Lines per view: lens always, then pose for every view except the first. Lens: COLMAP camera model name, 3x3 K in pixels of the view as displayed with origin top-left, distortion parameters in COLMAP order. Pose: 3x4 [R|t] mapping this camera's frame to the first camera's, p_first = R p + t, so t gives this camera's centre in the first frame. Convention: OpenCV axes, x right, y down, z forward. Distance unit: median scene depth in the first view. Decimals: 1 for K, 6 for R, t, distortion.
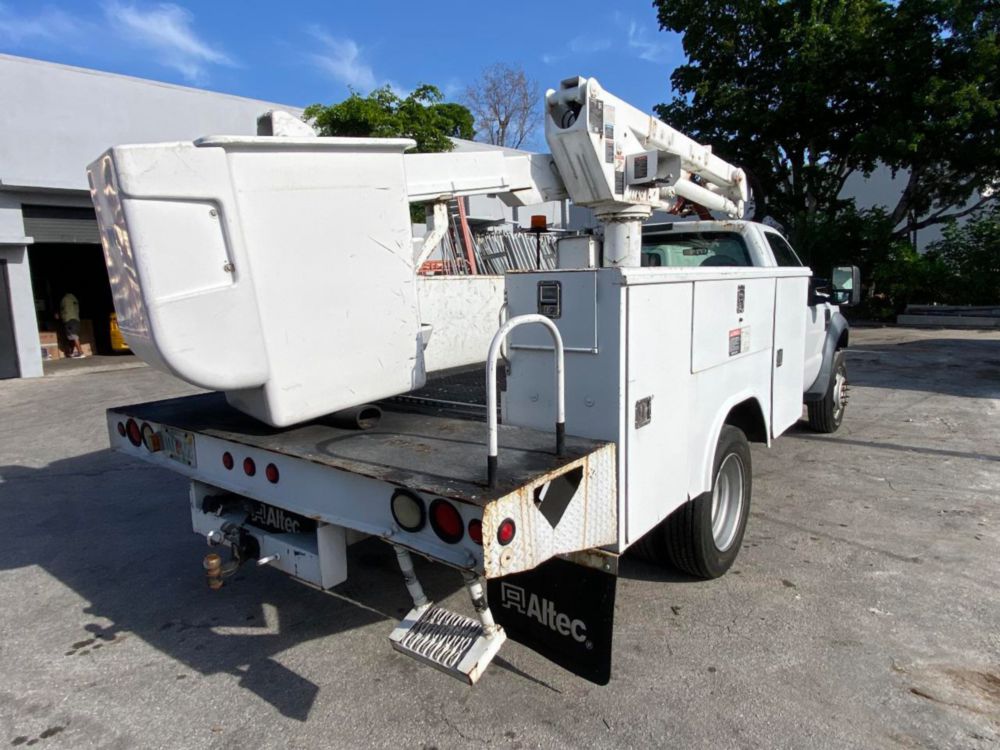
lens RADIAL K [[633.2, 0, 505.8], [0, 633.2, 375.8], [0, 0, 1]] dist [0.033144, -0.036763]
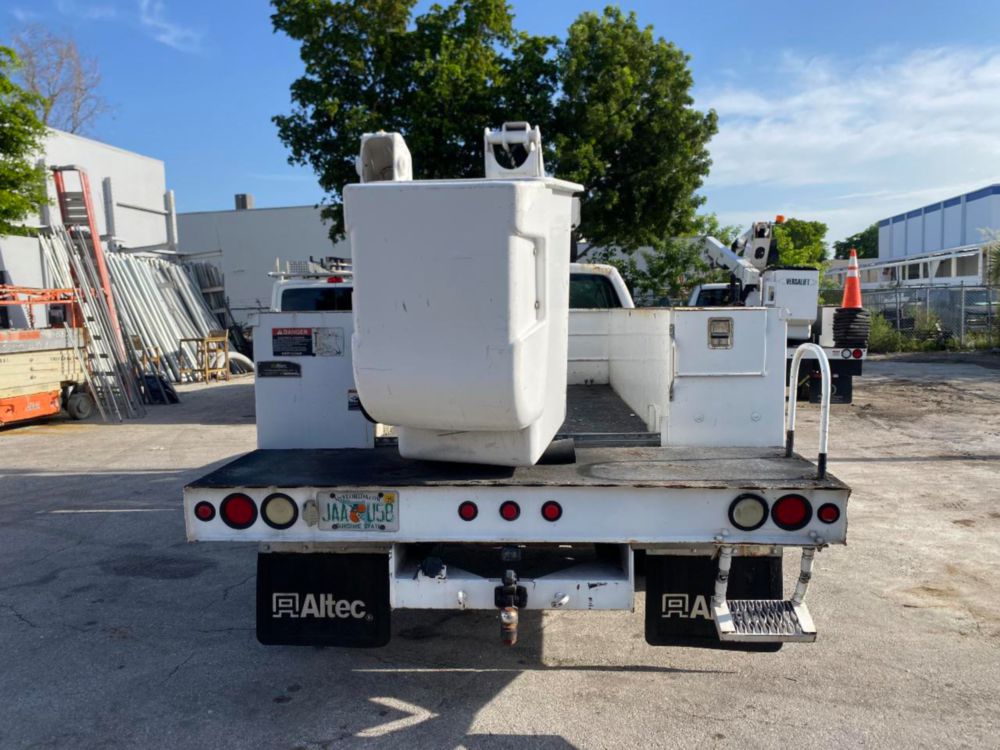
lens RADIAL K [[766.6, 0, 493.9], [0, 766.6, 377.4], [0, 0, 1]] dist [0.016126, -0.015052]
pose [[0.826587, -0.040096, 0.561379, -0.678382], [0.079758, 0.995738, -0.046319, -0.003622], [-0.557129, 0.083061, 0.826262, 0.033131]]
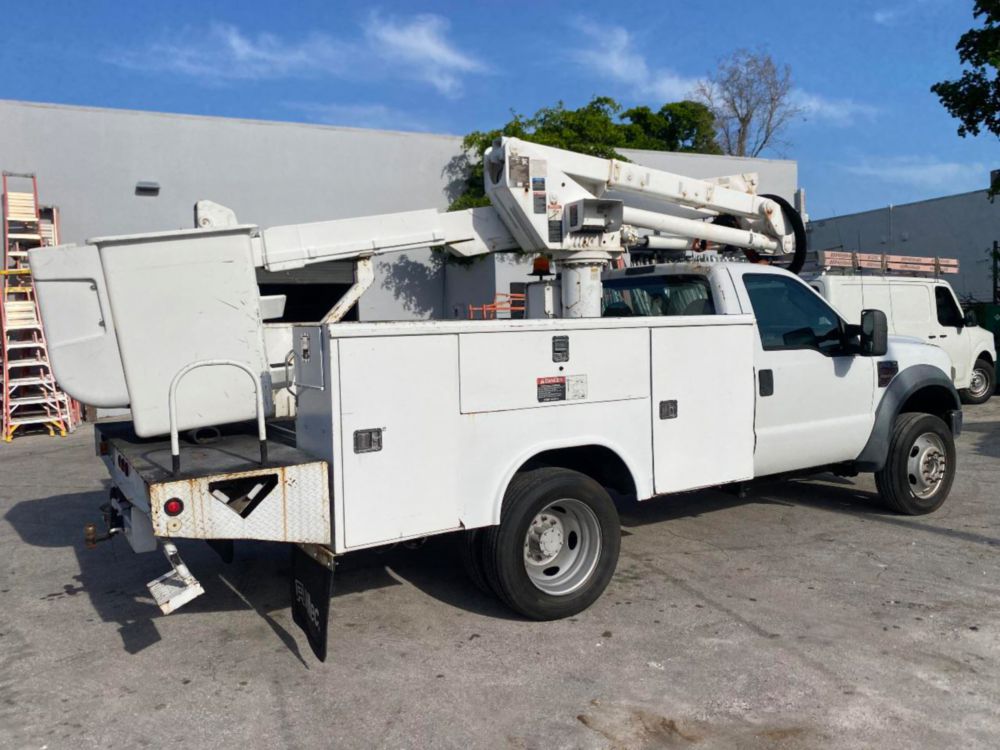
lens RADIAL K [[803.8, 0, 495.9], [0, 803.8, 374.0], [0, 0, 1]] dist [0.017882, -0.013418]
pose [[0.931491, 0.026850, -0.362773, 0.630018], [-0.053511, 0.996537, -0.063643, 0.009239], [0.359808, 0.078695, 0.929702, -0.227715]]
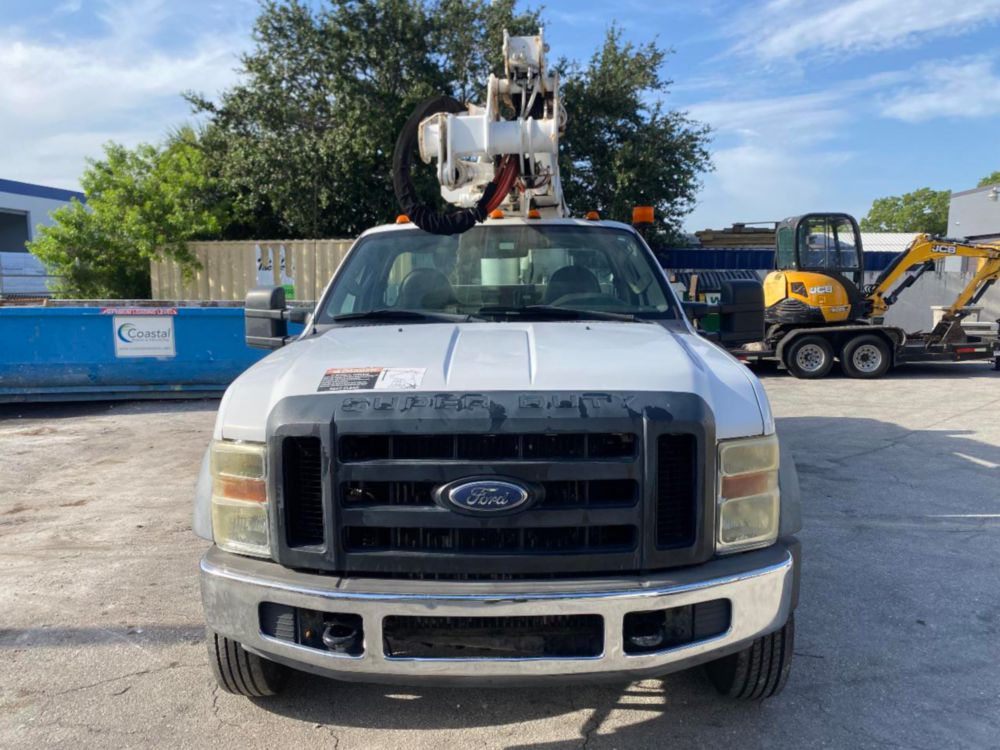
lens RADIAL K [[766.6, 0, 498.0], [0, 766.6, 373.4], [0, 0, 1]] dist [0.016126, -0.015052]
pose [[-0.804982, 0.101684, -0.584521, 1.100823], [-0.063235, 0.964888, 0.254938, -0.409059], [0.589920, 0.242182, -0.770287, 2.392507]]
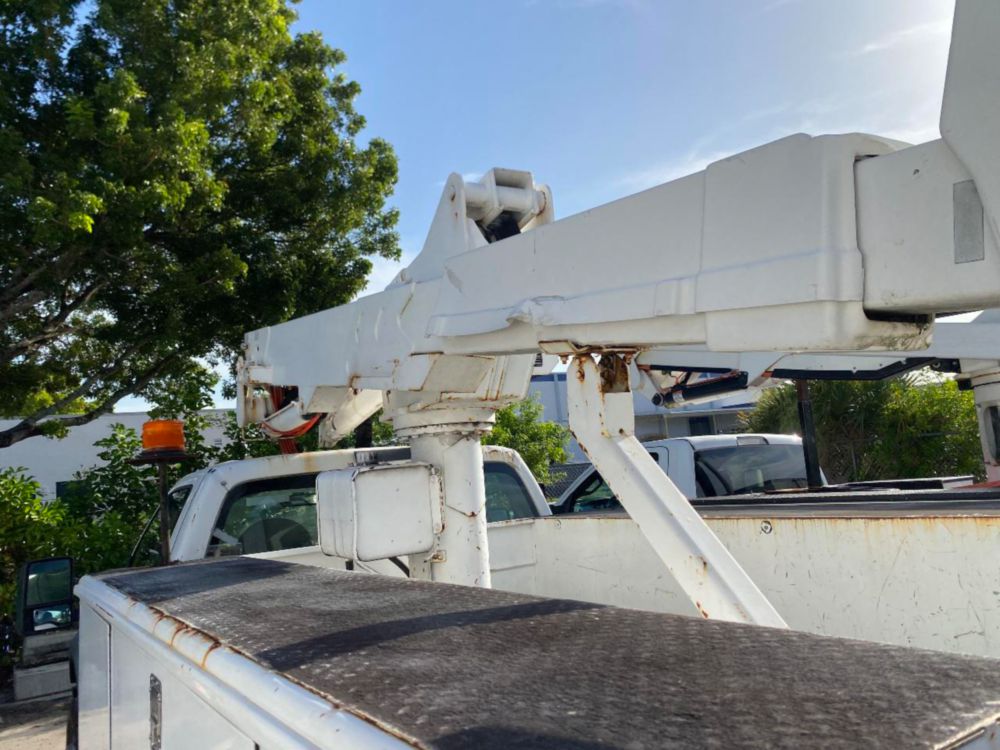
lens RADIAL K [[766.6, 0, 501.6], [0, 766.6, 367.0], [0, 0, 1]] dist [0.016126, -0.015052]
pose [[0.326056, 0.127513, 0.936711, -0.503218], [0.220277, 0.953339, -0.206452, -0.192994], [-0.919329, 0.273651, 0.282754, 0.926977]]
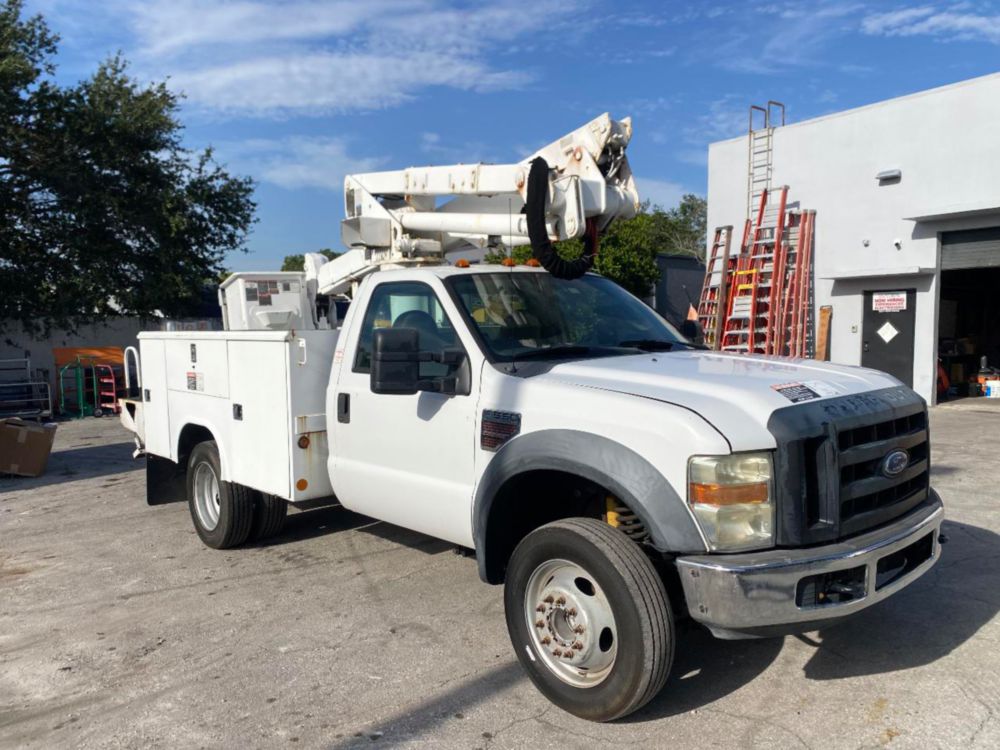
lens RADIAL K [[766.6, 0, 503.8], [0, 766.6, 377.7], [0, 0, 1]] dist [0.016126, -0.015052]
pose [[-0.182846, 0.097902, -0.978255, 1.664735], [-0.126727, 0.984382, 0.122201, -0.312638], [0.974940, 0.146315, -0.167584, 1.680998]]
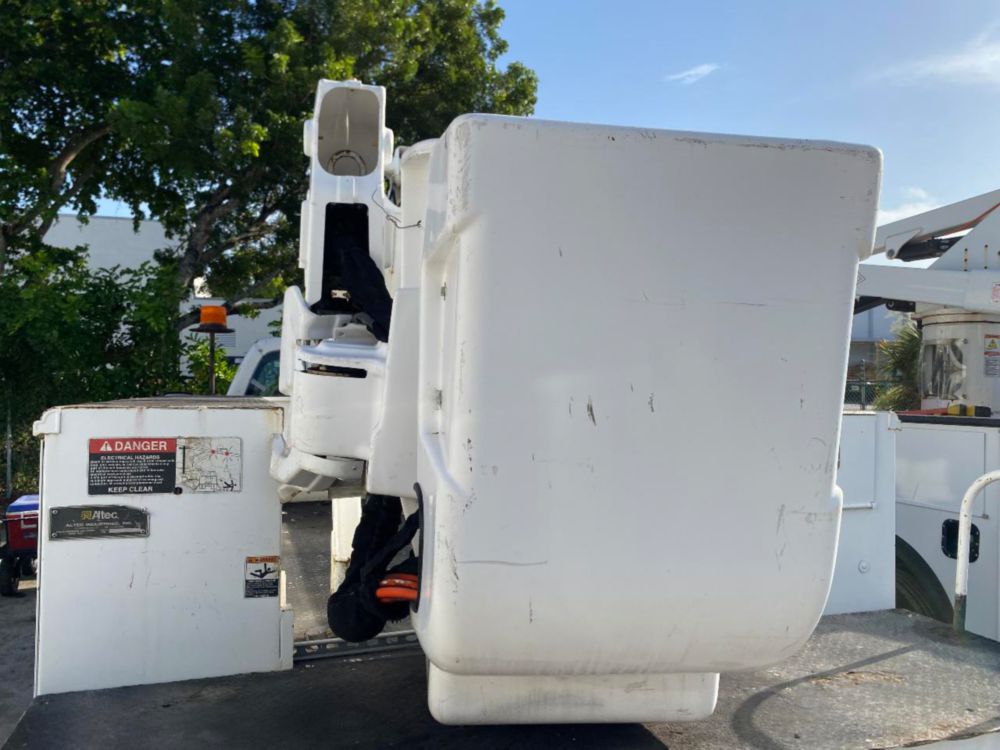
lens RADIAL K [[766.6, 0, 493.4], [0, 766.6, 367.6], [0, 0, 1]] dist [0.016126, -0.015052]
pose [[0.566774, 0.052096, 0.822224, -0.618162], [0.101373, 0.986005, -0.132352, -0.083549], [-0.817613, 0.158365, 0.553561, 0.486596]]
